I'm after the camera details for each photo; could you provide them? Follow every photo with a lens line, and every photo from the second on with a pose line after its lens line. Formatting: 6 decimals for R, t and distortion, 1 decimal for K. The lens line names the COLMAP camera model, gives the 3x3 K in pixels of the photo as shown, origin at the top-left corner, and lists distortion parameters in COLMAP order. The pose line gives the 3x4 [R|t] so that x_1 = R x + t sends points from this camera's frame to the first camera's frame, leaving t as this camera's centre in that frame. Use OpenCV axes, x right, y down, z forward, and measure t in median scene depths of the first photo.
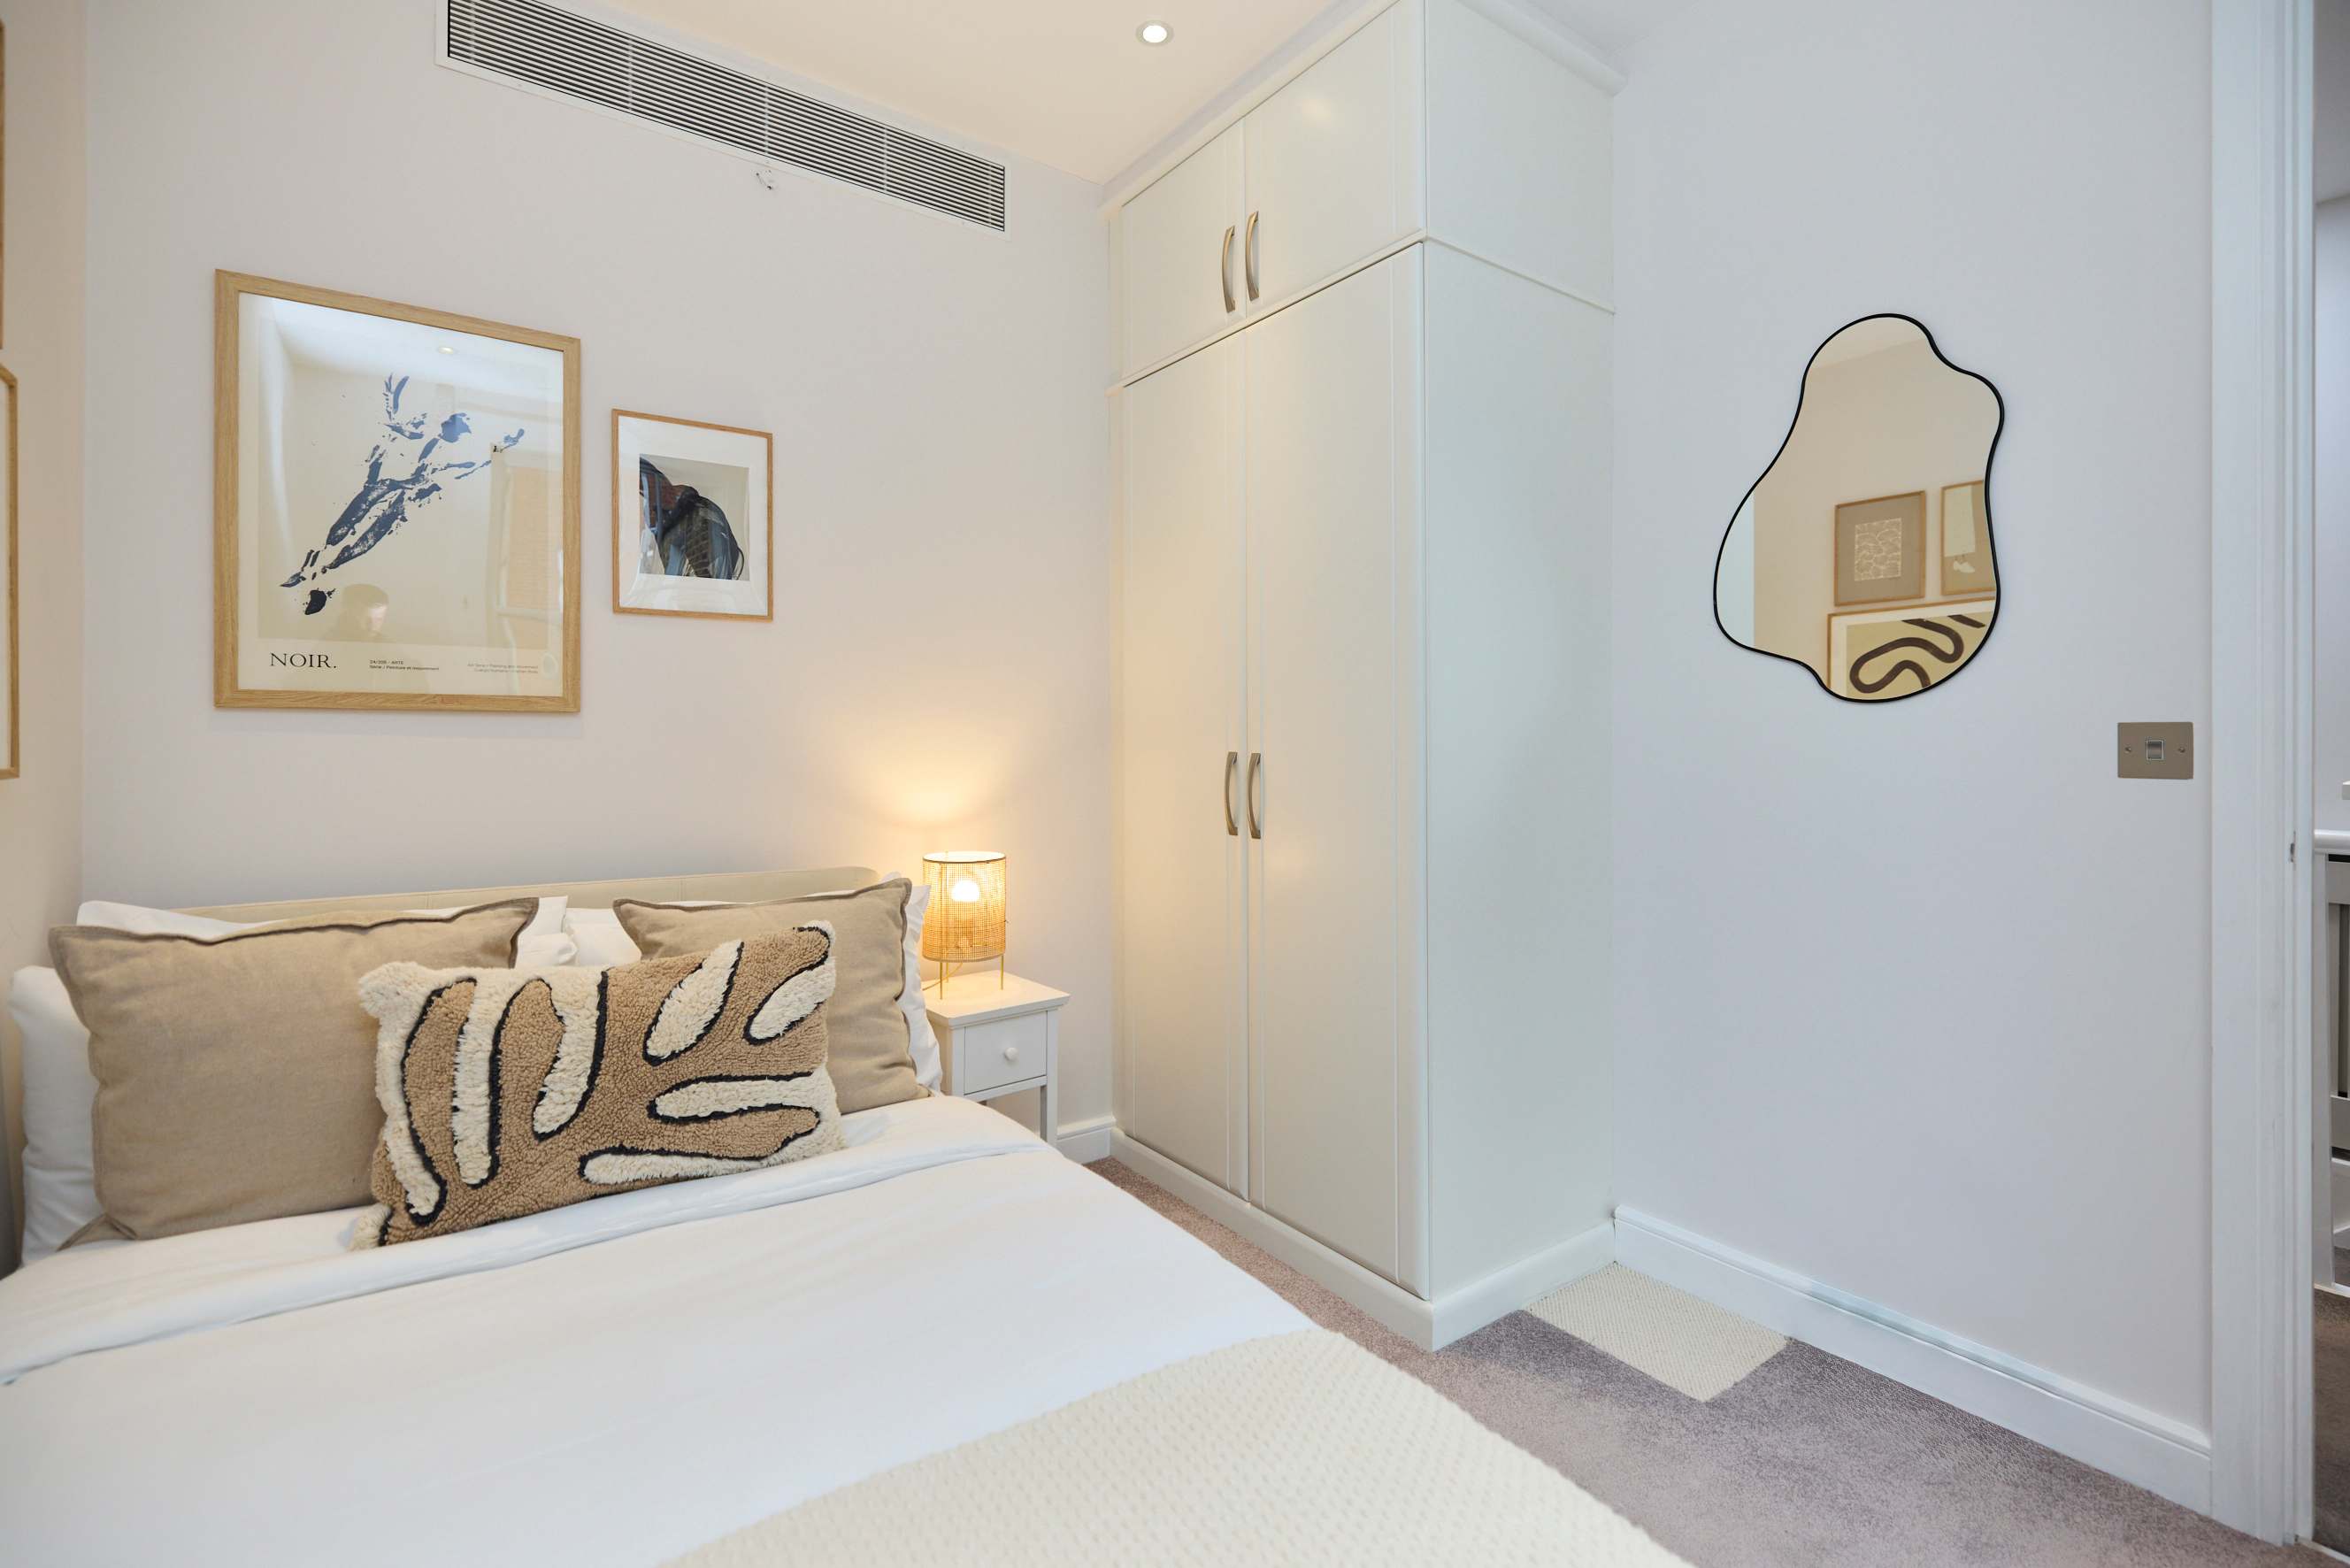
lens RADIAL K [[1079.8, 0, 1179.1], [0, 1079.8, 724.2], [0, 0, 1]] dist [-0.000074, 0.000015]
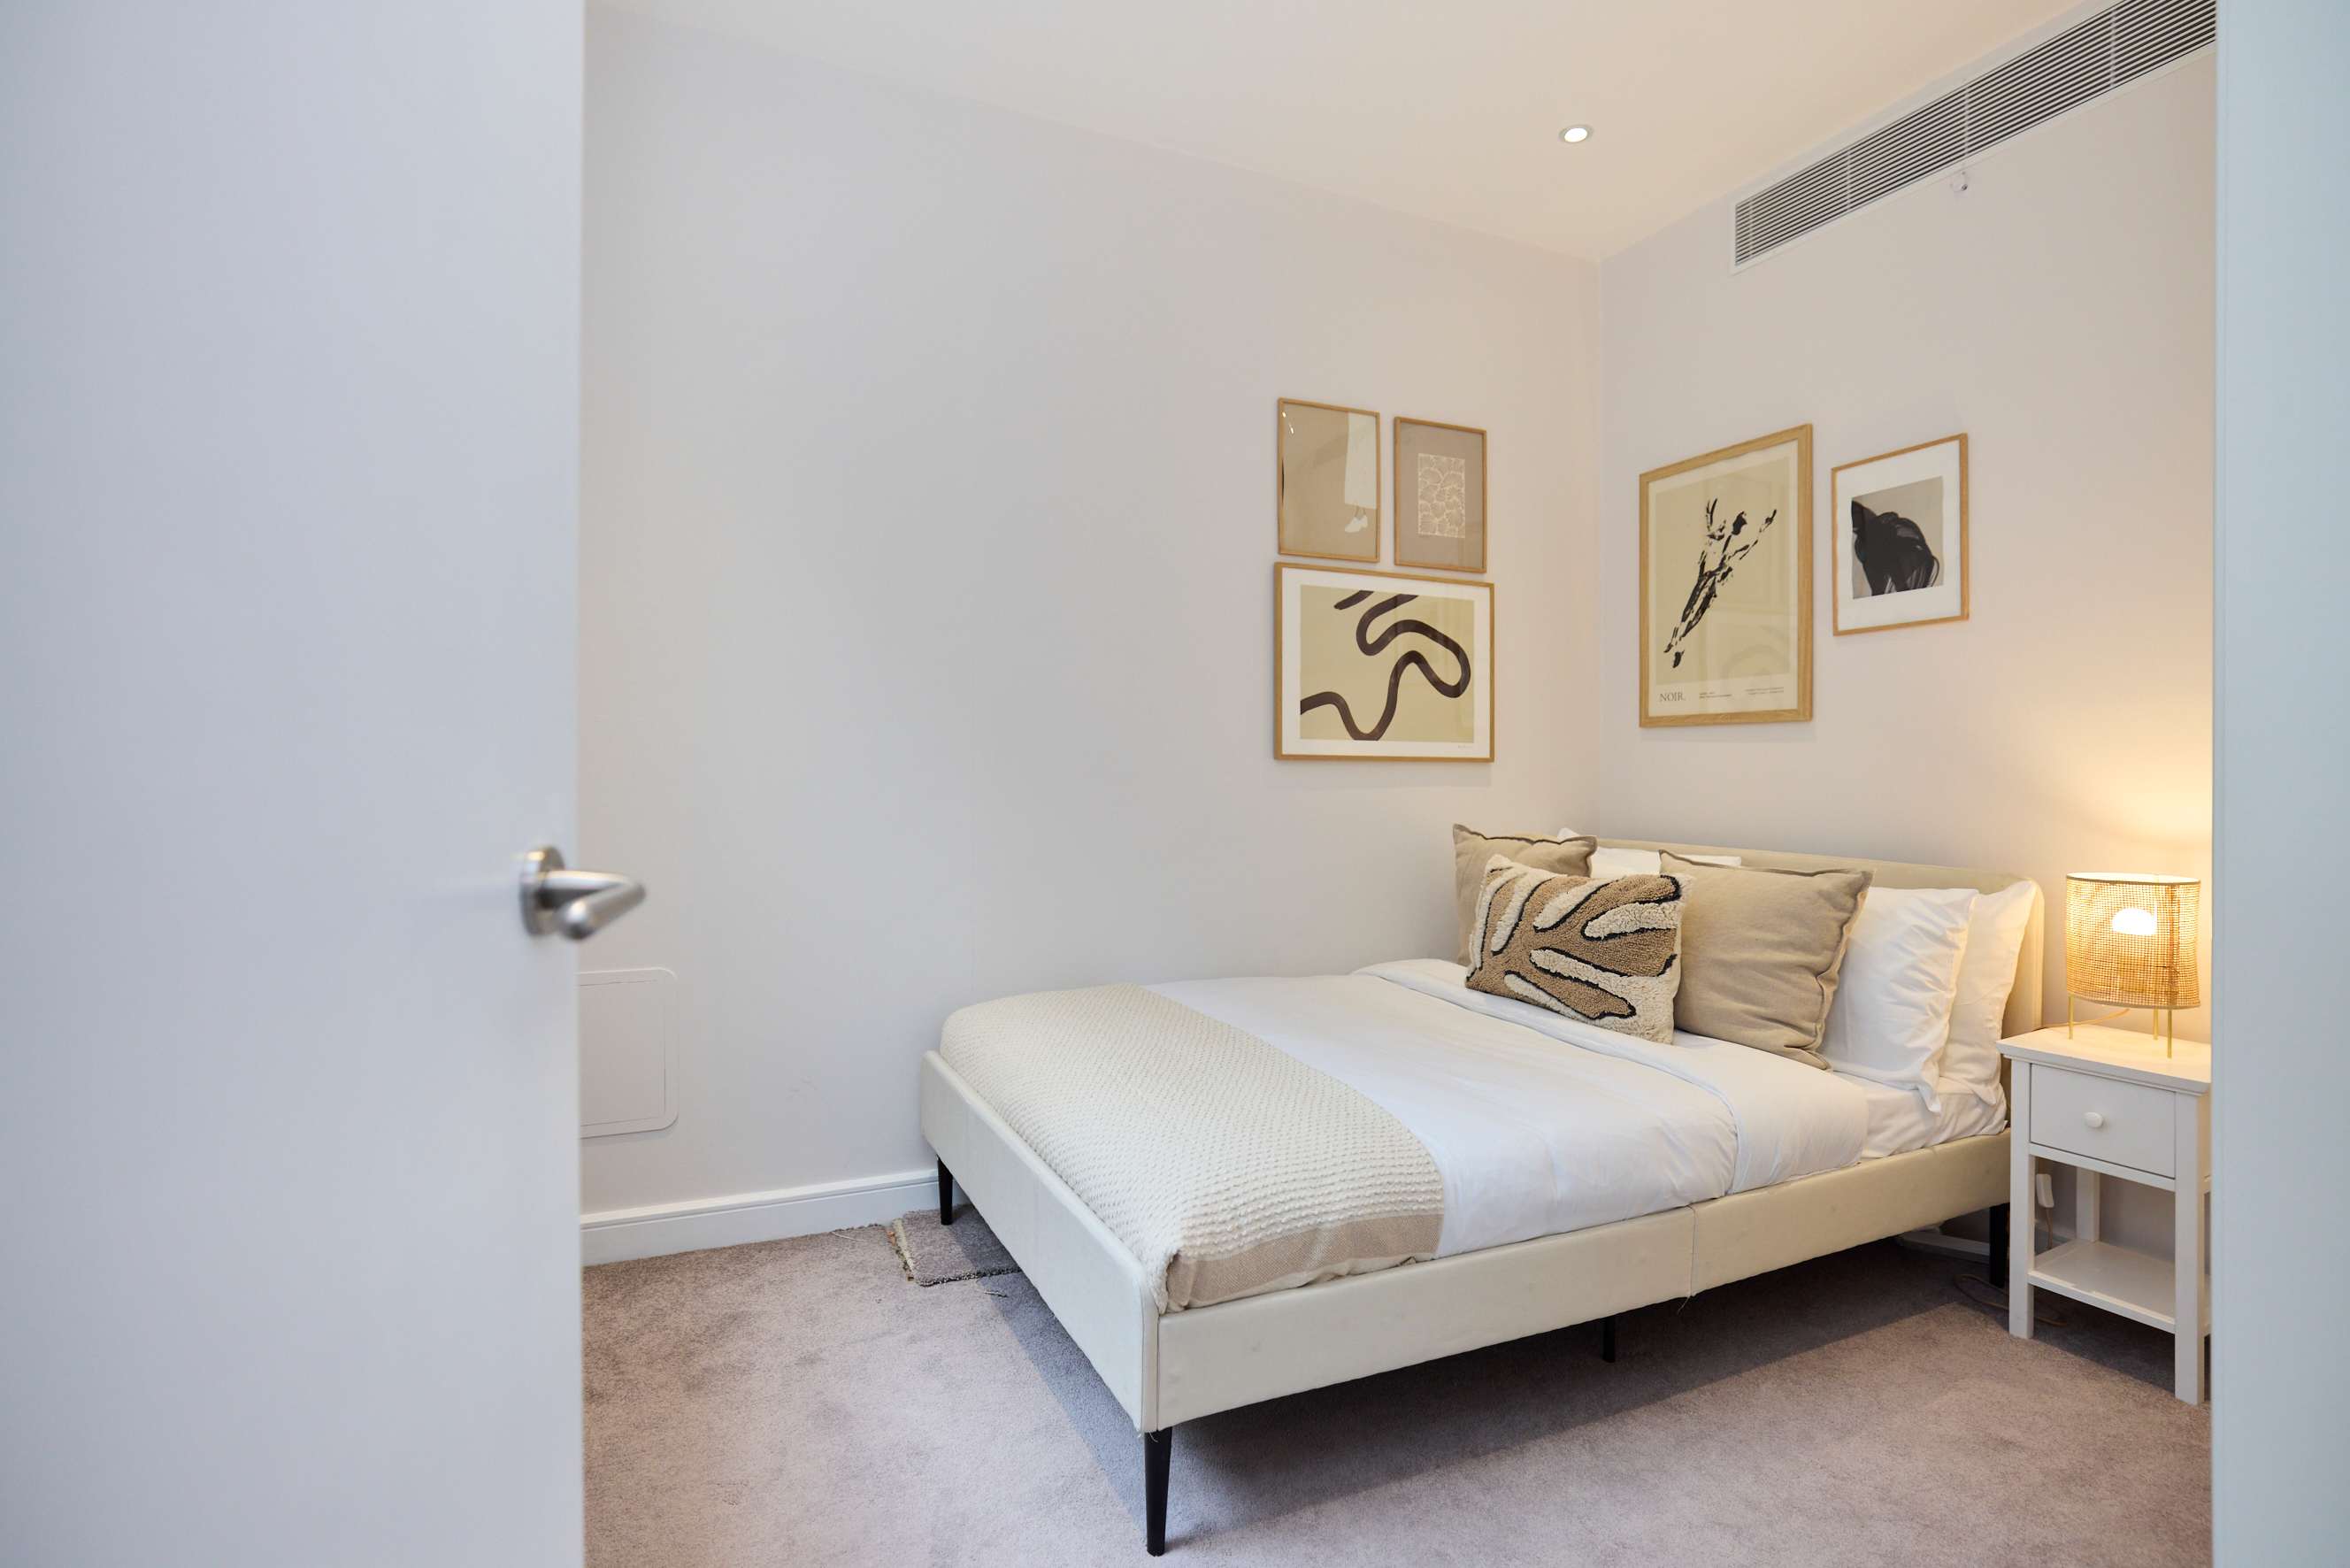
lens RADIAL K [[1154.3, 0, 1175.0], [0, 1154.3, 784.0], [0, 0, 1]] dist [-0.047703, 0.025141]
pose [[-0.223657, 0.004317, -0.974658, 0.983761], [0.003215, 0.999988, 0.003691, 0.060645], [0.974663, -0.002308, -0.223668, 0.629928]]
